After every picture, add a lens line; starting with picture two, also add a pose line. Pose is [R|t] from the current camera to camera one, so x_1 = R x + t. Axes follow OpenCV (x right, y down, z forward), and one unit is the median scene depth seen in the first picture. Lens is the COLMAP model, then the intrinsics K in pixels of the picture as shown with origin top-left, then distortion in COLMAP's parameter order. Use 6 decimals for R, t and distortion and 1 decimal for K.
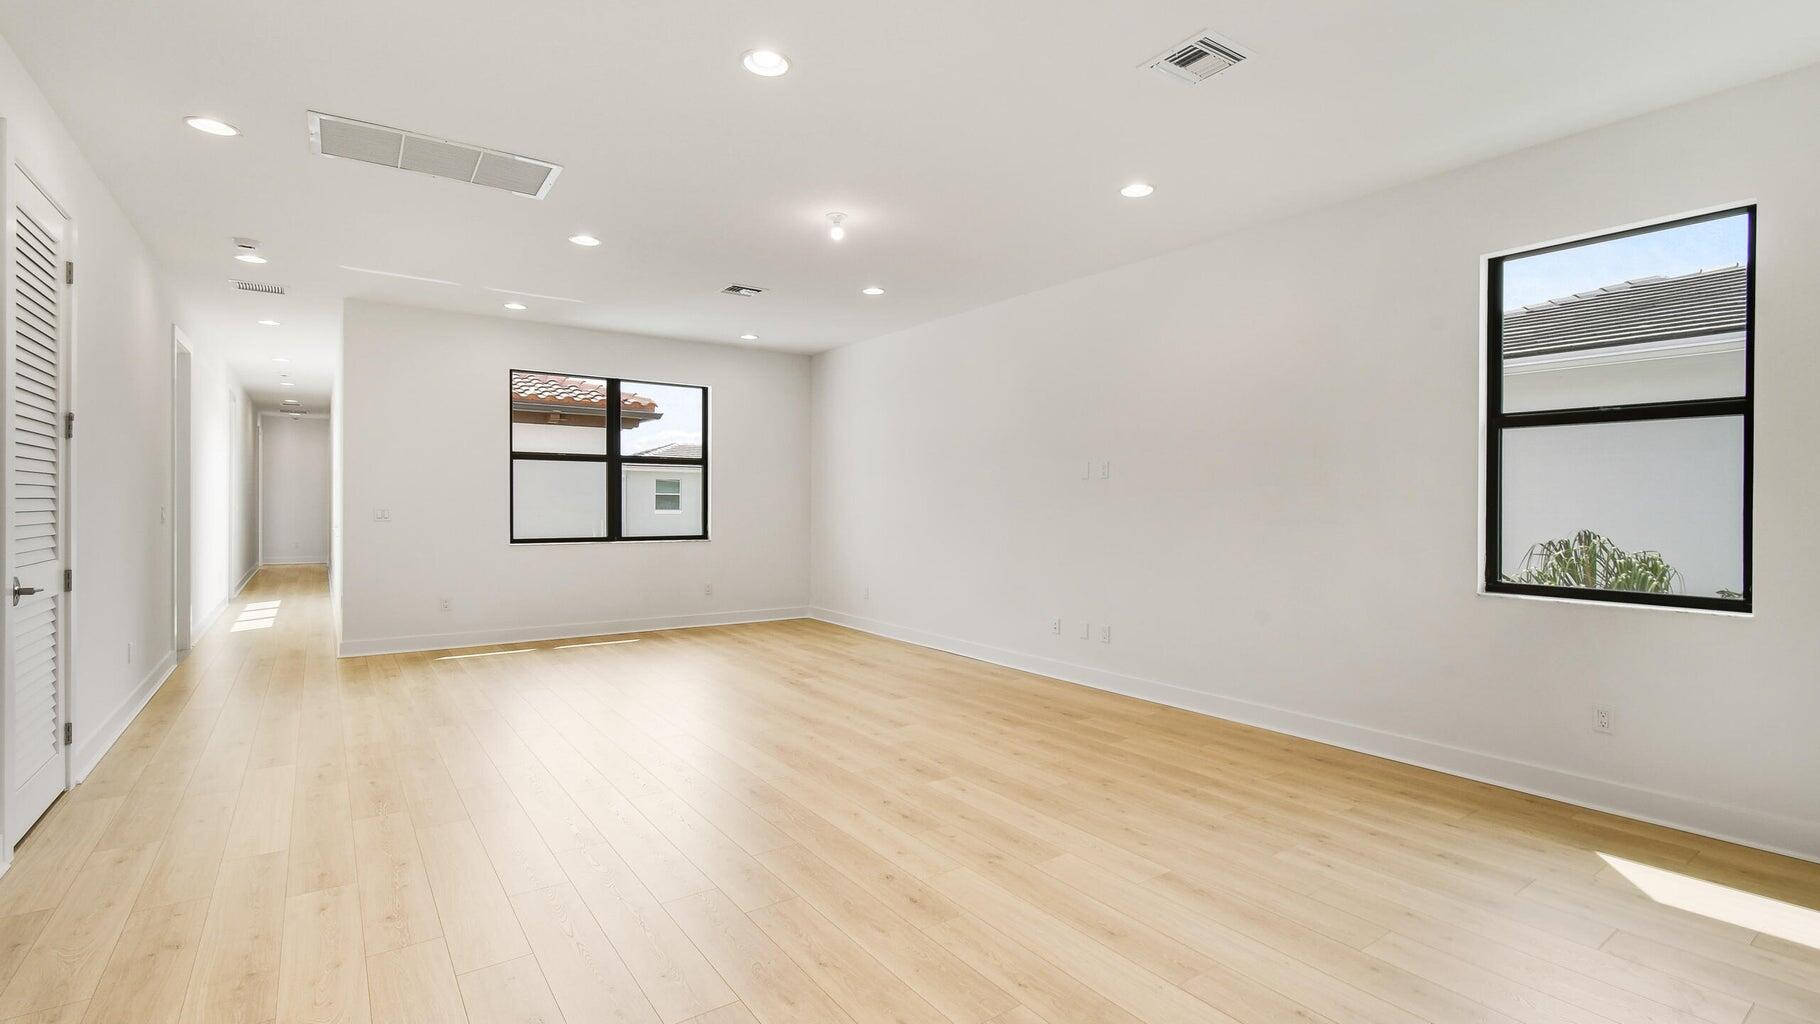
lens RADIAL K [[847.7, 0, 917.7], [0, 847.7, 496.6], [0, 0, 1]] dist [-0.000060, -0.000507]
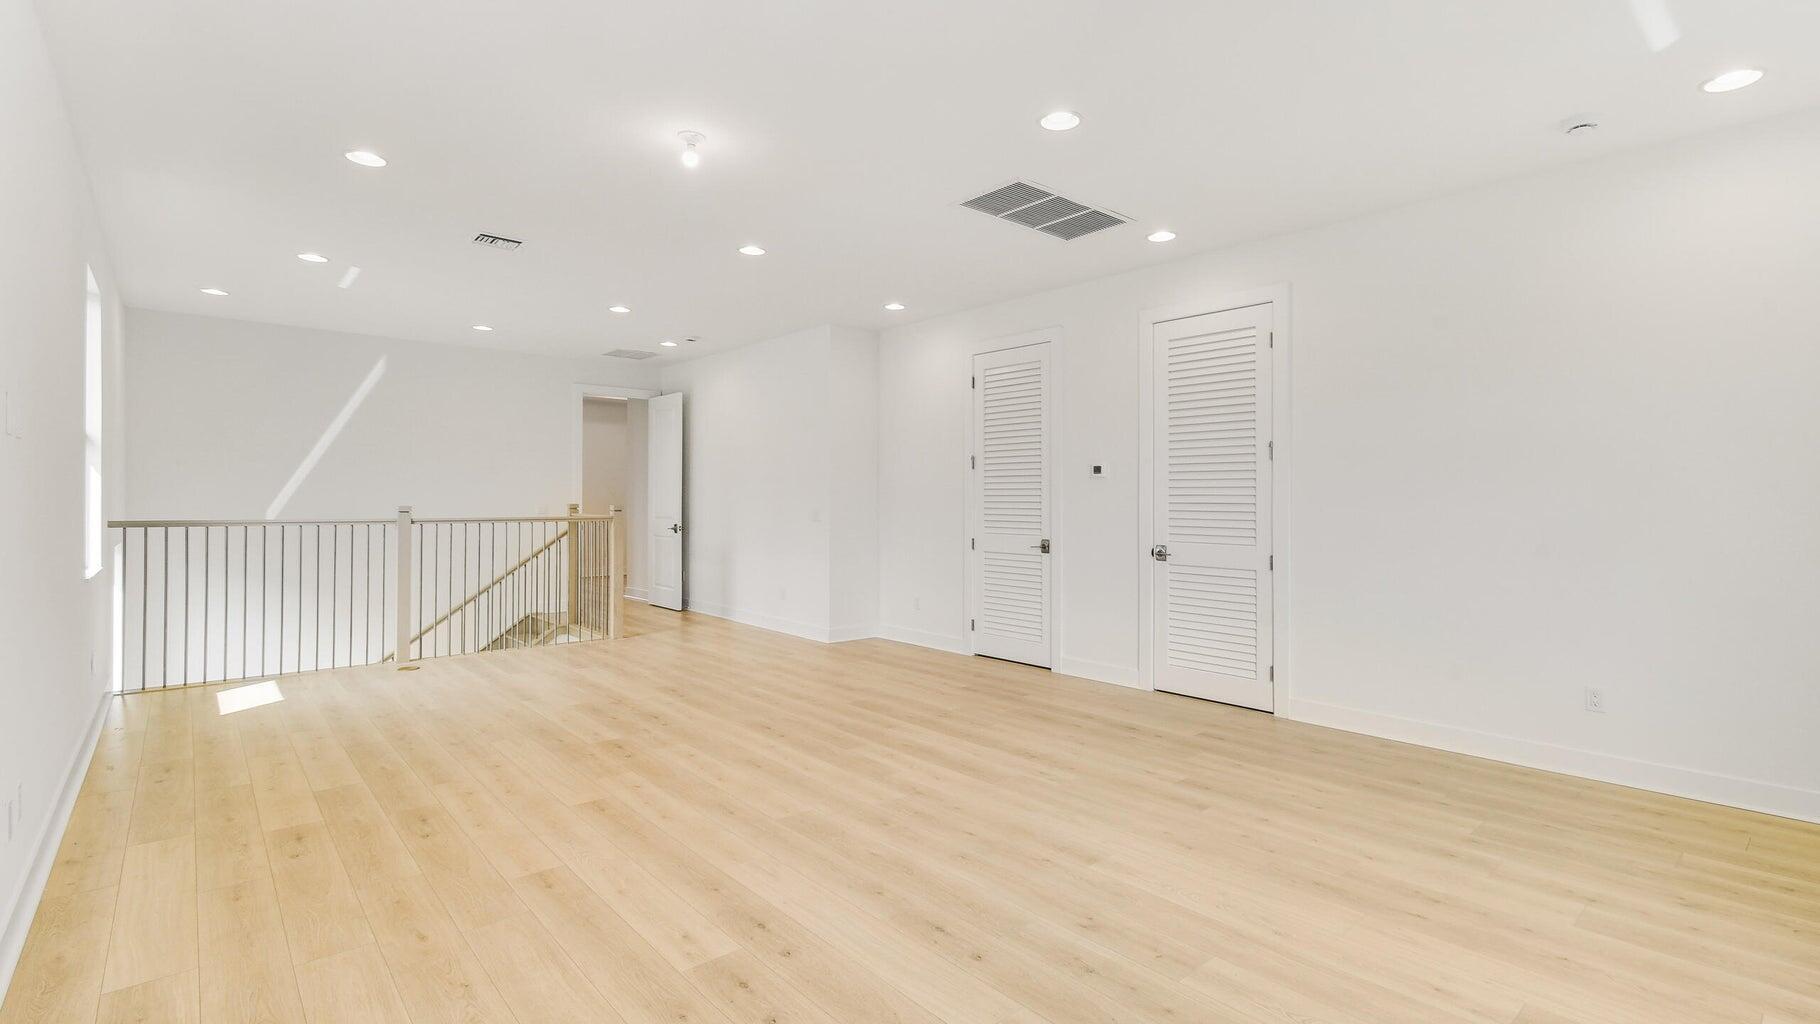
lens RADIAL K [[847.7, 0, 917.7], [0, 847.7, 496.6], [0, 0, 1]] dist [-0.000060, -0.000507]
pose [[-0.996491, -0.004956, -0.083559, -0.251681], [-0.004349, 0.999963, -0.007448, 0.012291], [0.083593, -0.007059, -0.996475, 1.875439]]
